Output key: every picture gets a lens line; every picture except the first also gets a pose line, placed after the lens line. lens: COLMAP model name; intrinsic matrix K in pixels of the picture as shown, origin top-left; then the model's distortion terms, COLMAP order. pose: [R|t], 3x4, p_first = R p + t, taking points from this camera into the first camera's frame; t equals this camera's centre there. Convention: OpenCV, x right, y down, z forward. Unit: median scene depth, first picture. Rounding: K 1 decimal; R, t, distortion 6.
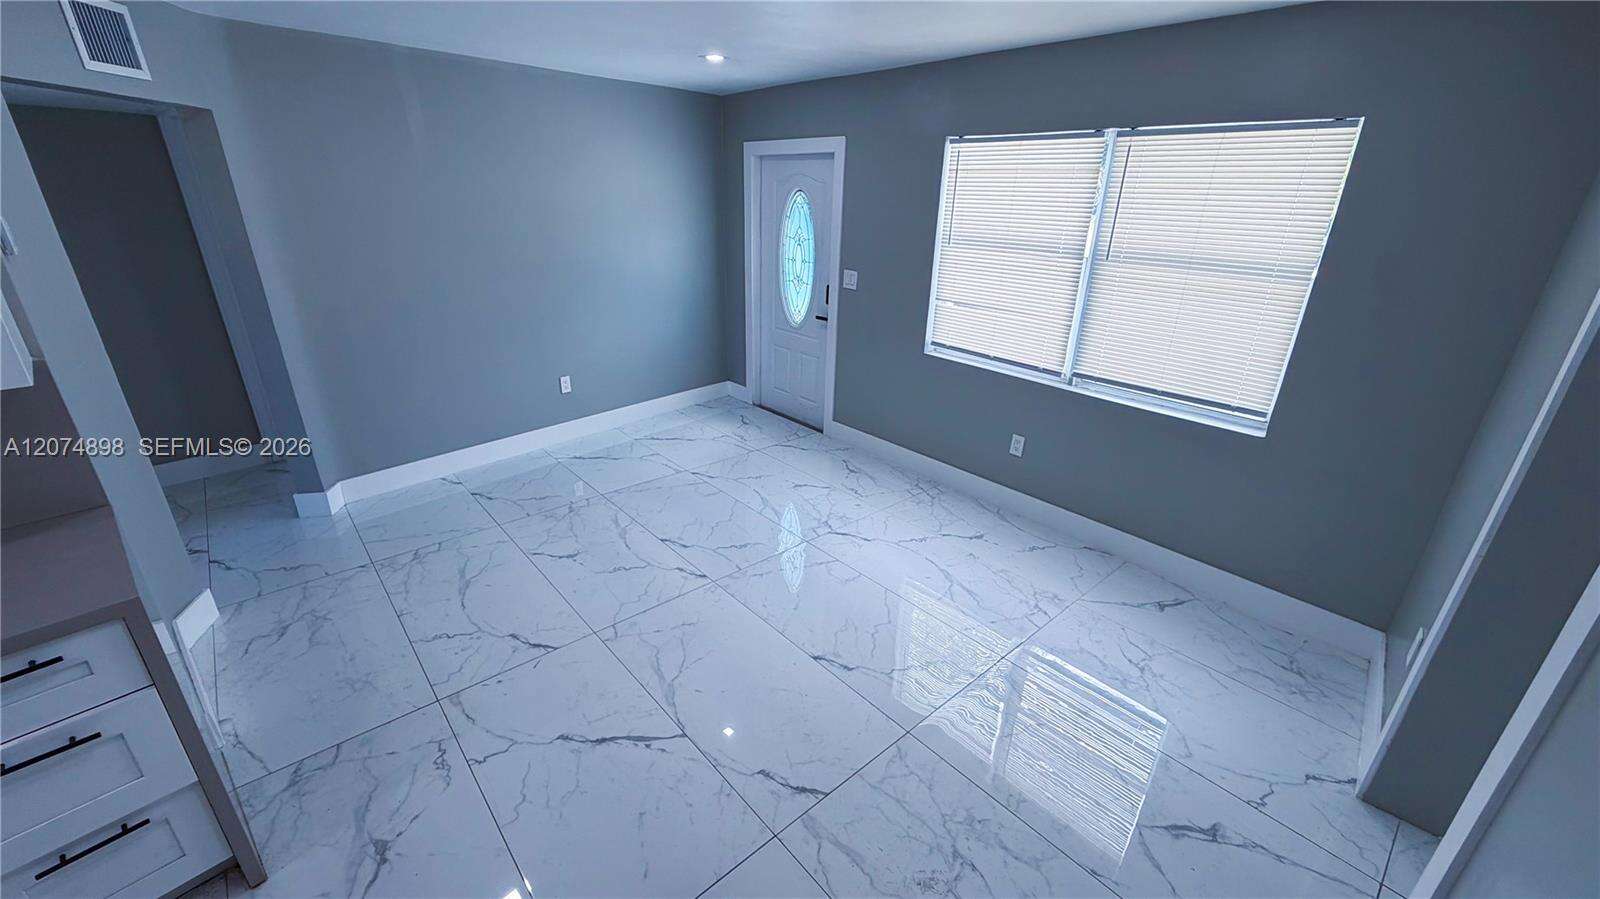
lens RADIAL K [[637.3, 0, 797.9], [0, 637.3, 450.7], [0, 0, 1]] dist [-0.000099, -0.000481]
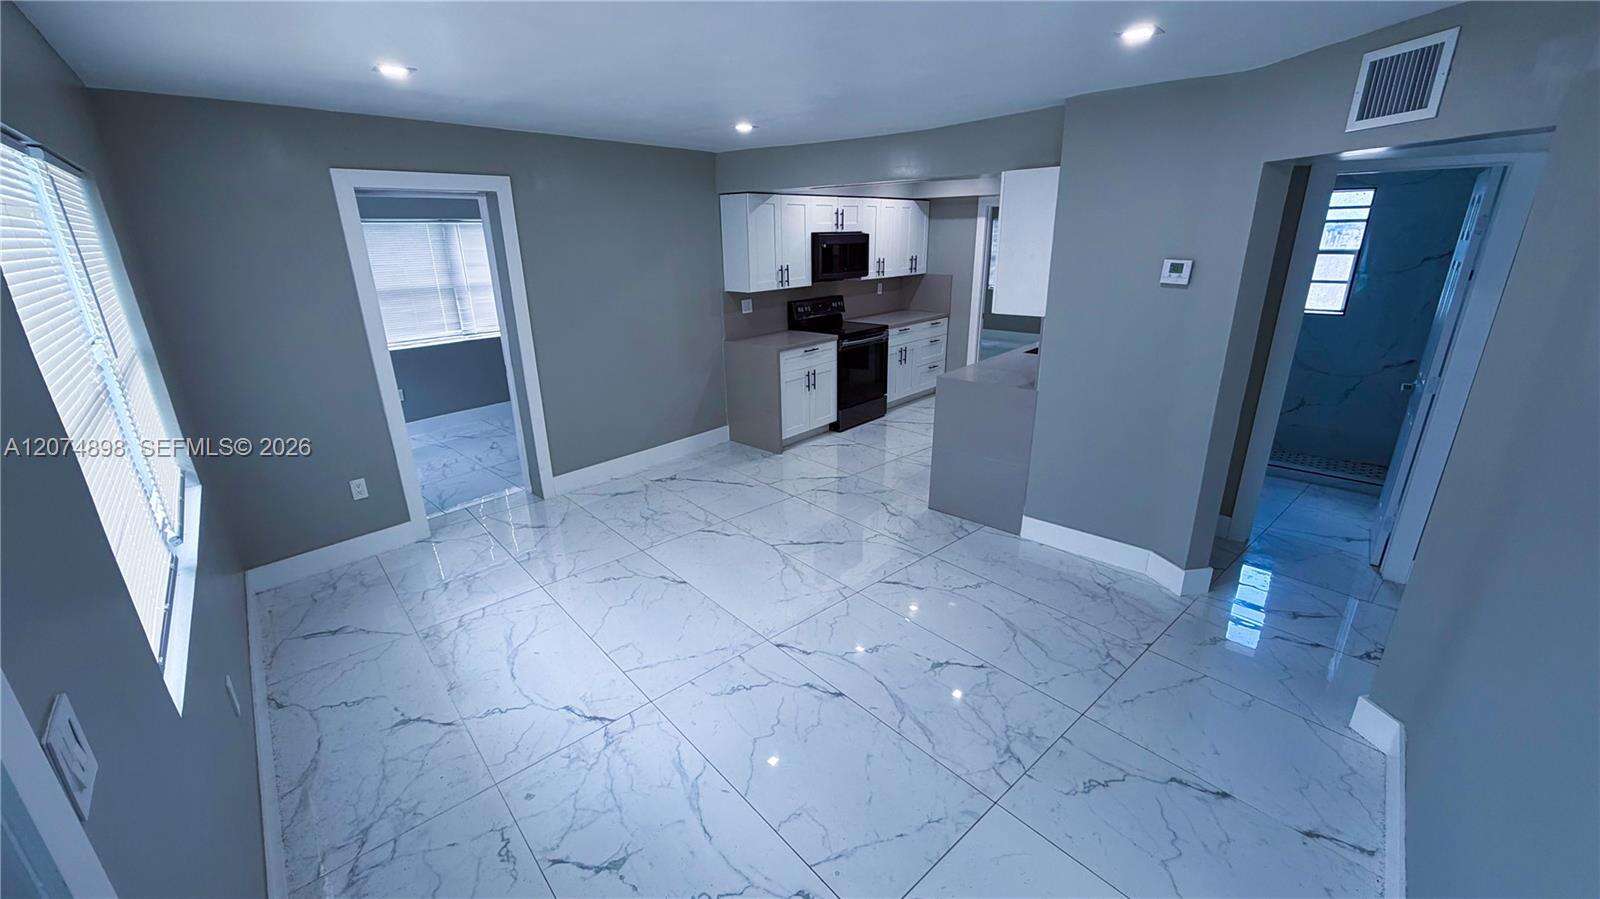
lens RADIAL K [[637.3, 0, 797.9], [0, 637.3, 450.7], [0, 0, 1]] dist [-0.000099, -0.000481]
pose [[-0.999983, -0.005812, 0.000798, -0.176028], [-0.003843, 0.751735, 0.659454, -0.638196], [-0.004432, 0.659439, -0.751745, 1.517953]]
